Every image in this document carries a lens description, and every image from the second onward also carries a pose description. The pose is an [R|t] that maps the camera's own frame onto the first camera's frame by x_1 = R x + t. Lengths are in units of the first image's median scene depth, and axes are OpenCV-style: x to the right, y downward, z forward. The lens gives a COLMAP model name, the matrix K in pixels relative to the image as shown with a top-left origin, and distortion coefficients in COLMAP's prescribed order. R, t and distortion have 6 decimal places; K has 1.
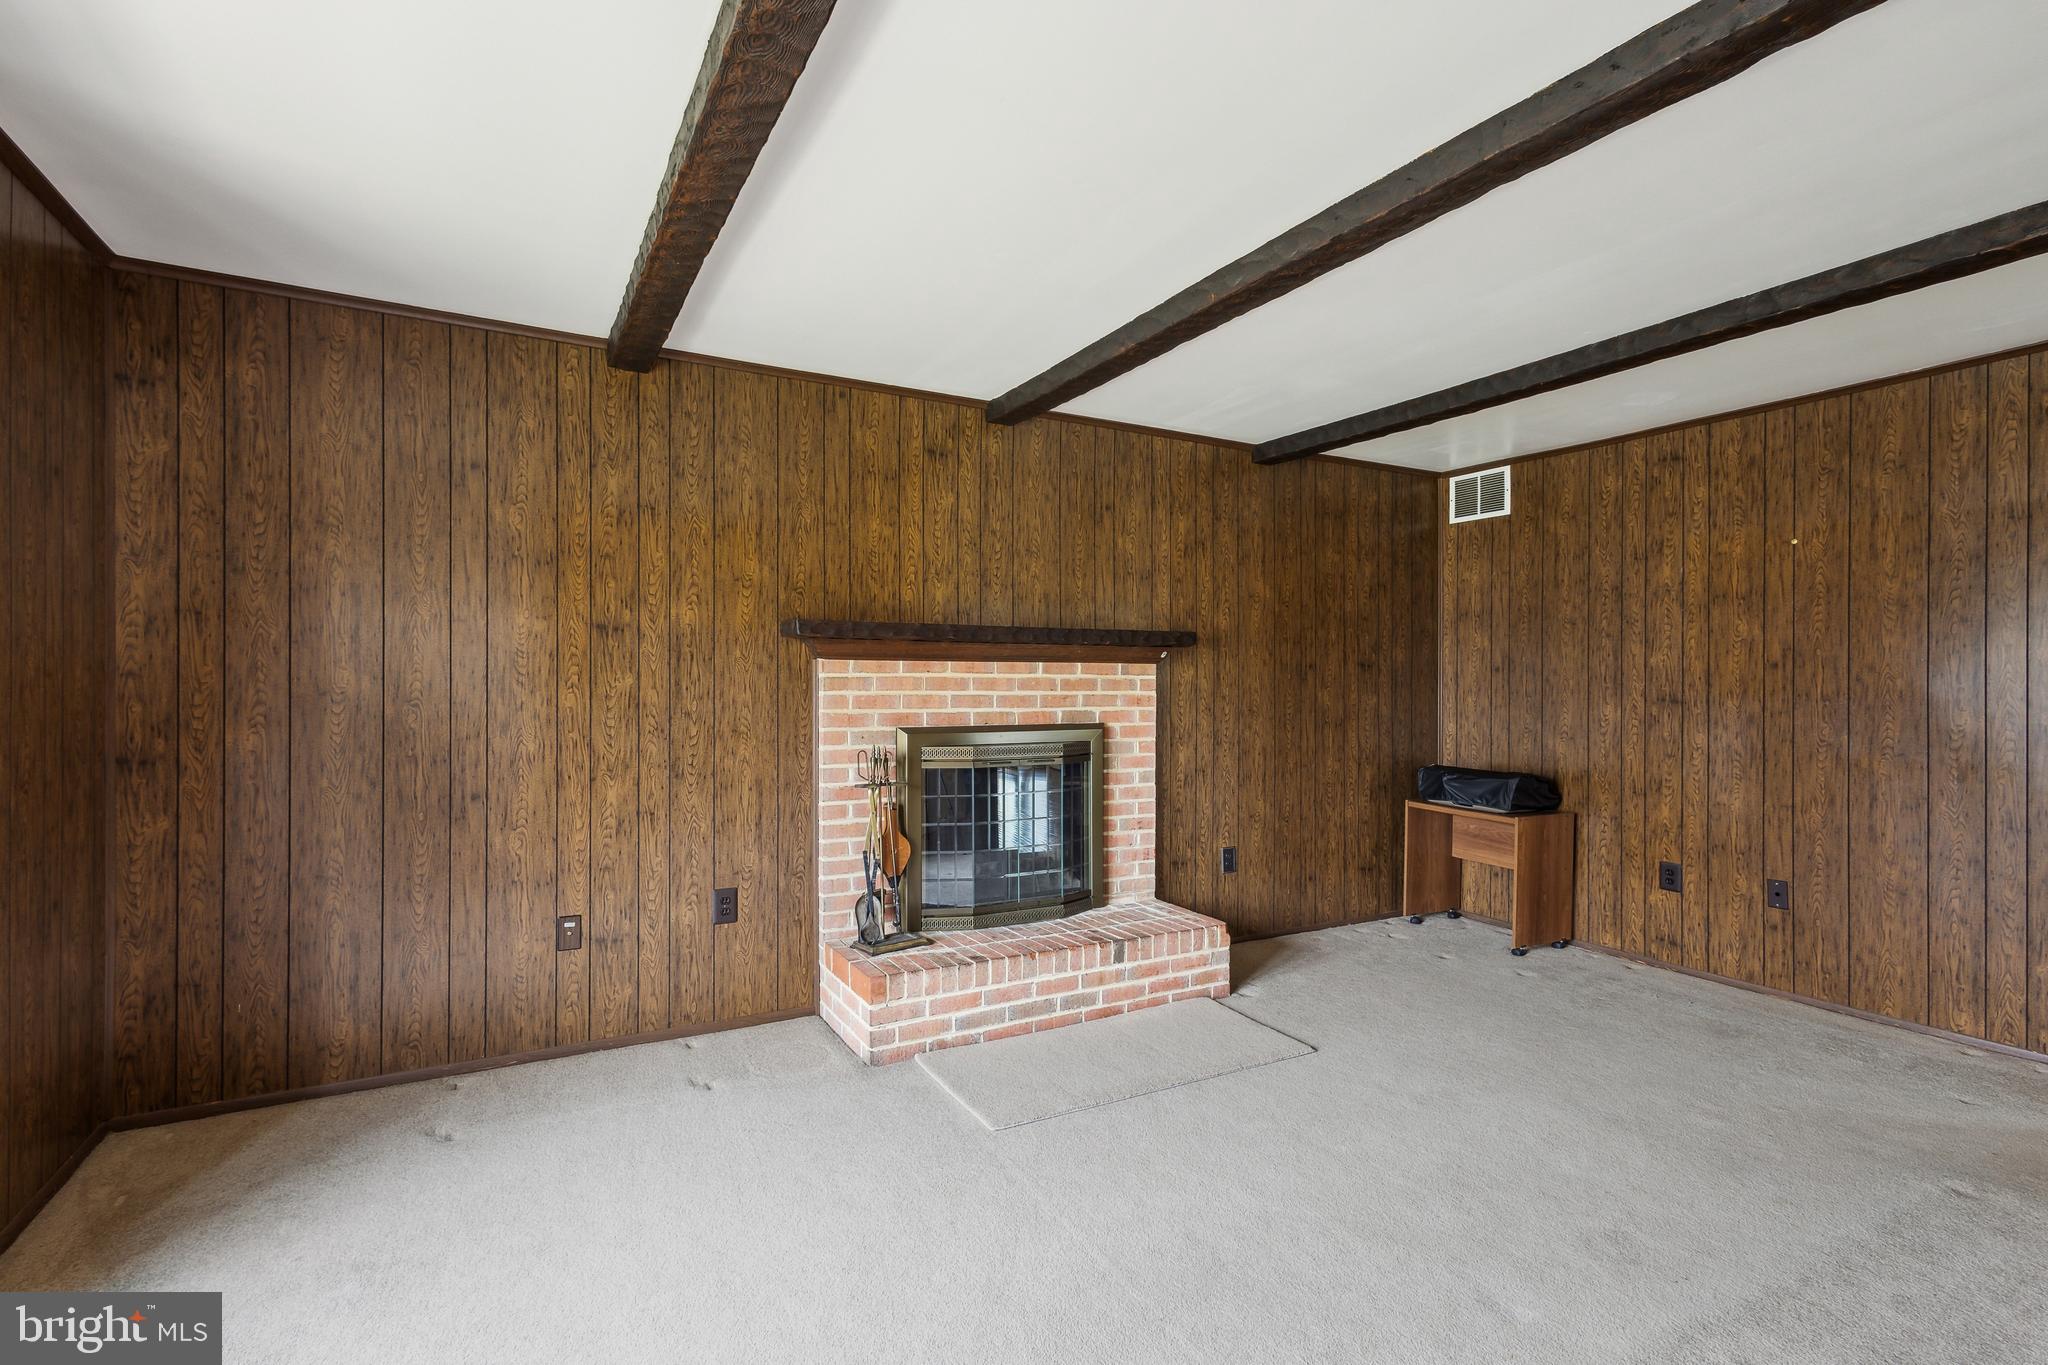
lens RADIAL K [[952.5, 0, 1001.7], [0, 952.5, 680.9], [0, 0, 1]] dist [0.005381, -0.000441]
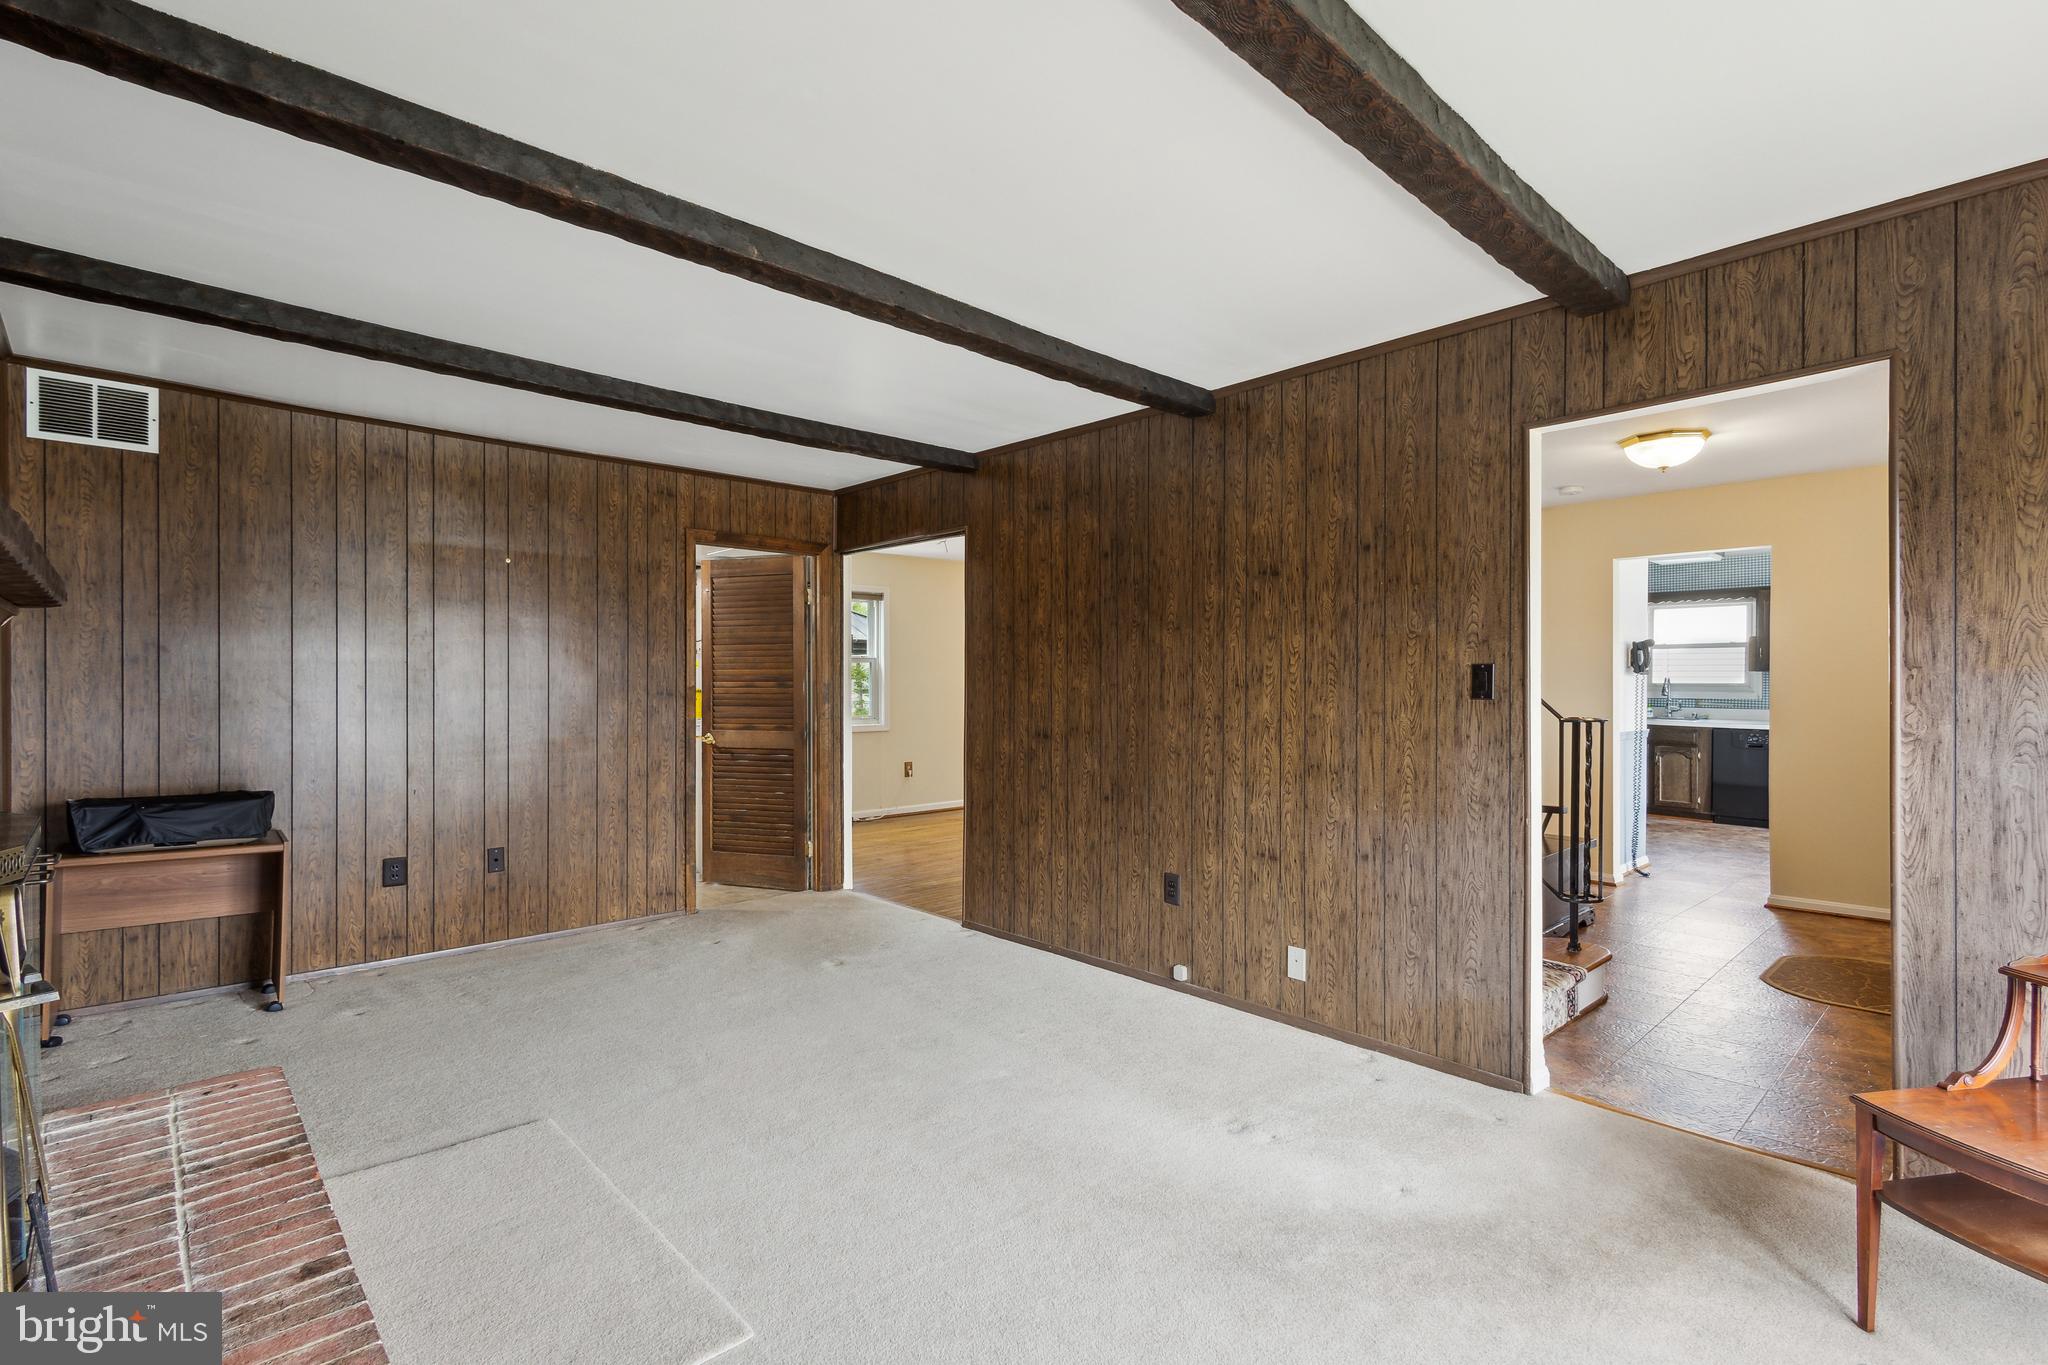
lens RADIAL K [[952.5, 0, 1001.9], [0, 952.5, 689.6], [0, 0, 1]] dist [0.005381, -0.000441]
pose [[-0.262853, 0.000510, 0.964836, -0.433419], [0.000822, 1.000000, -0.000305, 0.014862], [-0.964836, 0.000713, -0.262853, 0.648158]]
